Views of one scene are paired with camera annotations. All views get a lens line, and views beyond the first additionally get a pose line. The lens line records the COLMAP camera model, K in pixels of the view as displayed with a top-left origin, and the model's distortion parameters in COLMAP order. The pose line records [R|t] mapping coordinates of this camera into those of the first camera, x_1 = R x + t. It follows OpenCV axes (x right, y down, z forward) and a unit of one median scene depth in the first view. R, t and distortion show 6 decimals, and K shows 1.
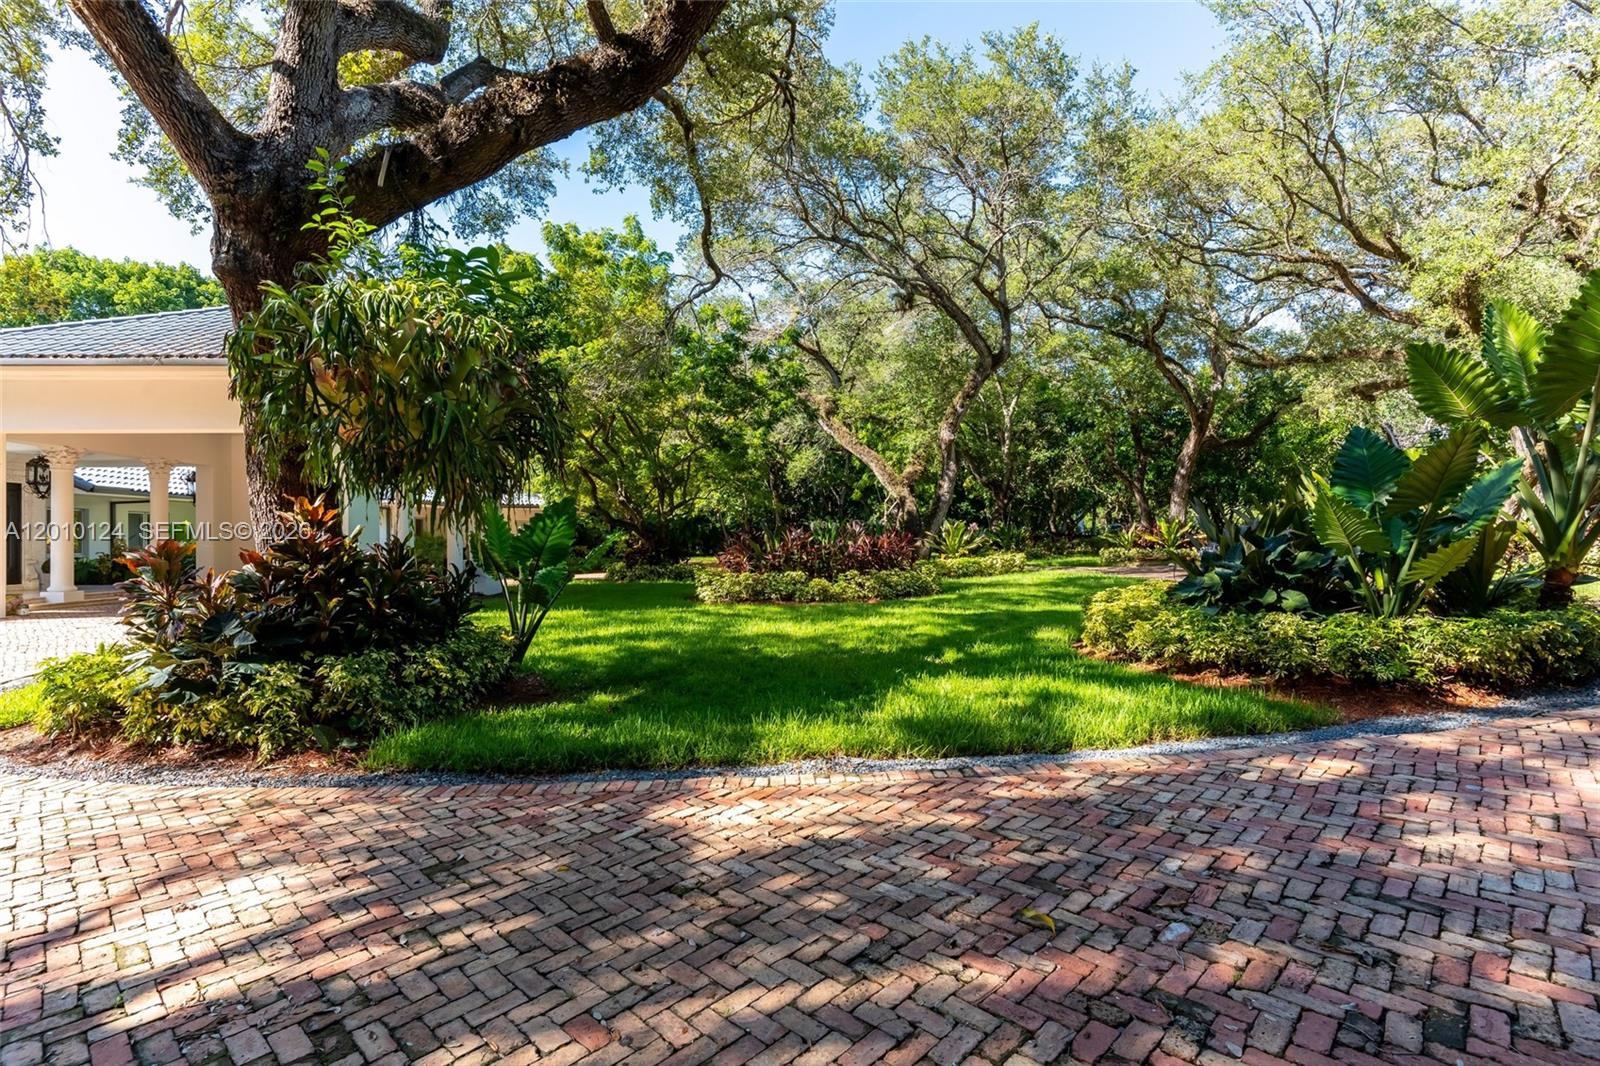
lens RADIAL K [[765.7, 0, 800.0], [0, 765.7, 533.0], [0, 0, 1]] dist [0.001612, 0.000236]
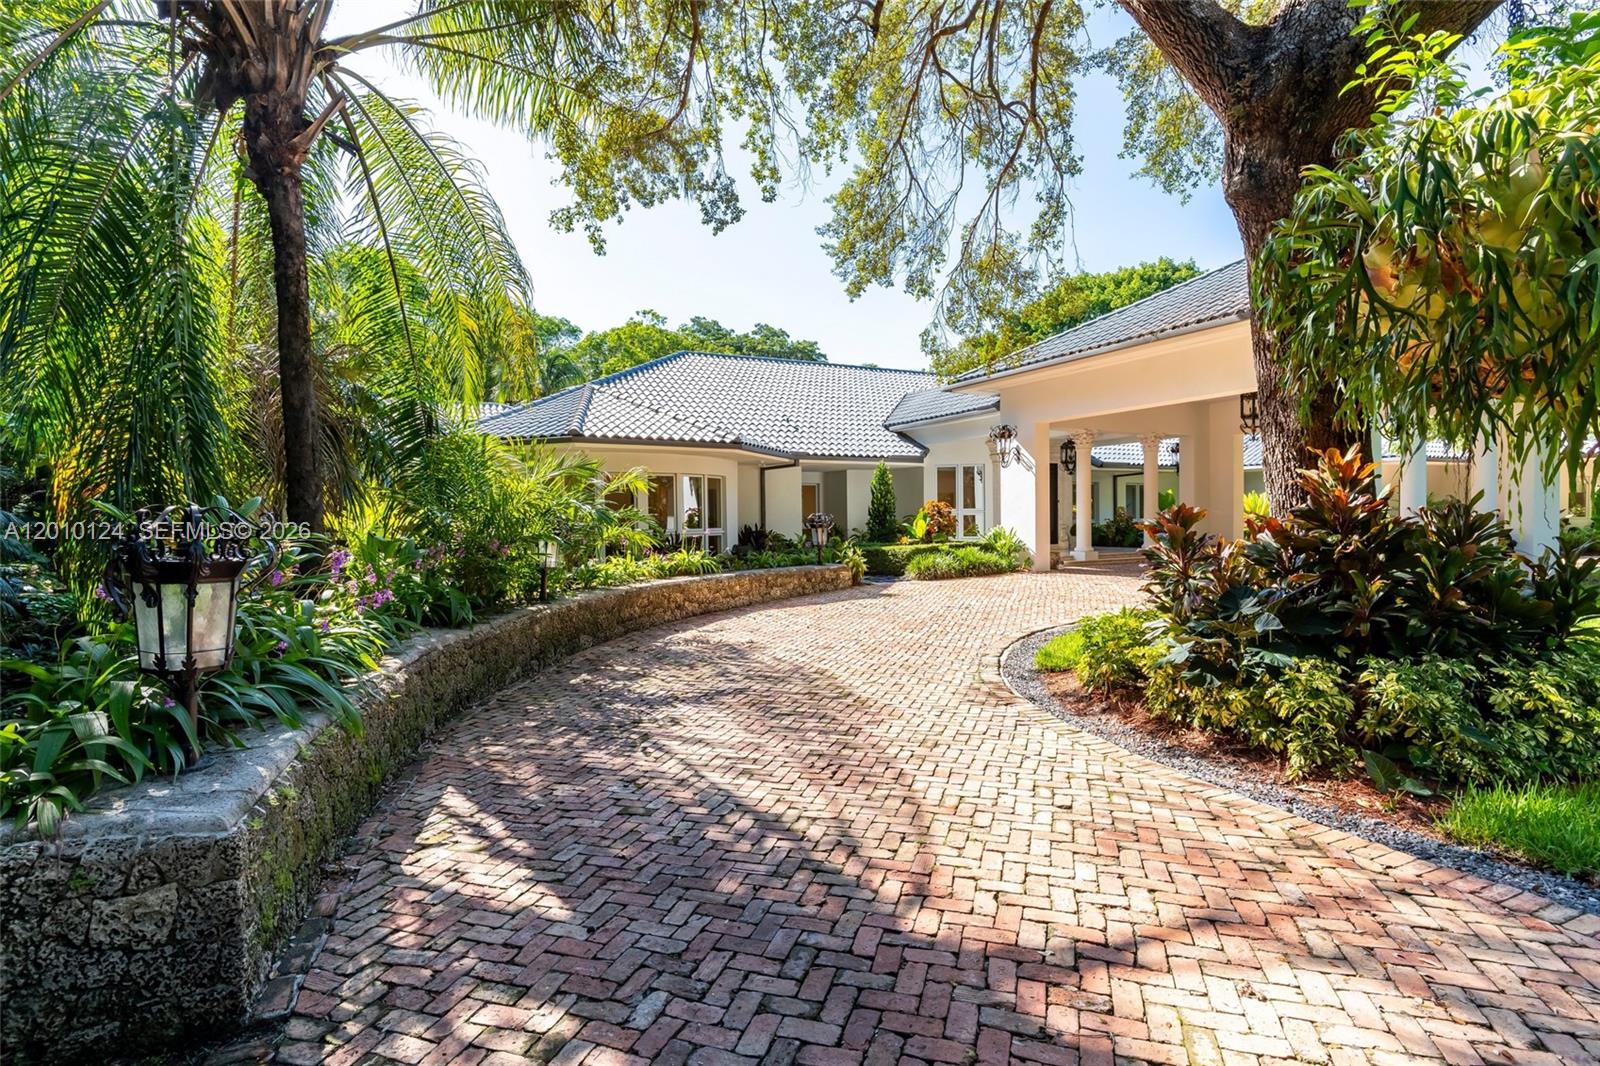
lens RADIAL K [[808.1, 0, 800.0], [0, 808.1, 533.0], [0, 0, 1]] dist [0.000976, 0.000739]
pose [[0.454290, 0.019796, -0.890634, -0.164525], [0.016716, 0.999388, 0.030739, 0.004936], [0.890697, -0.028852, 0.453681, 0.140448]]
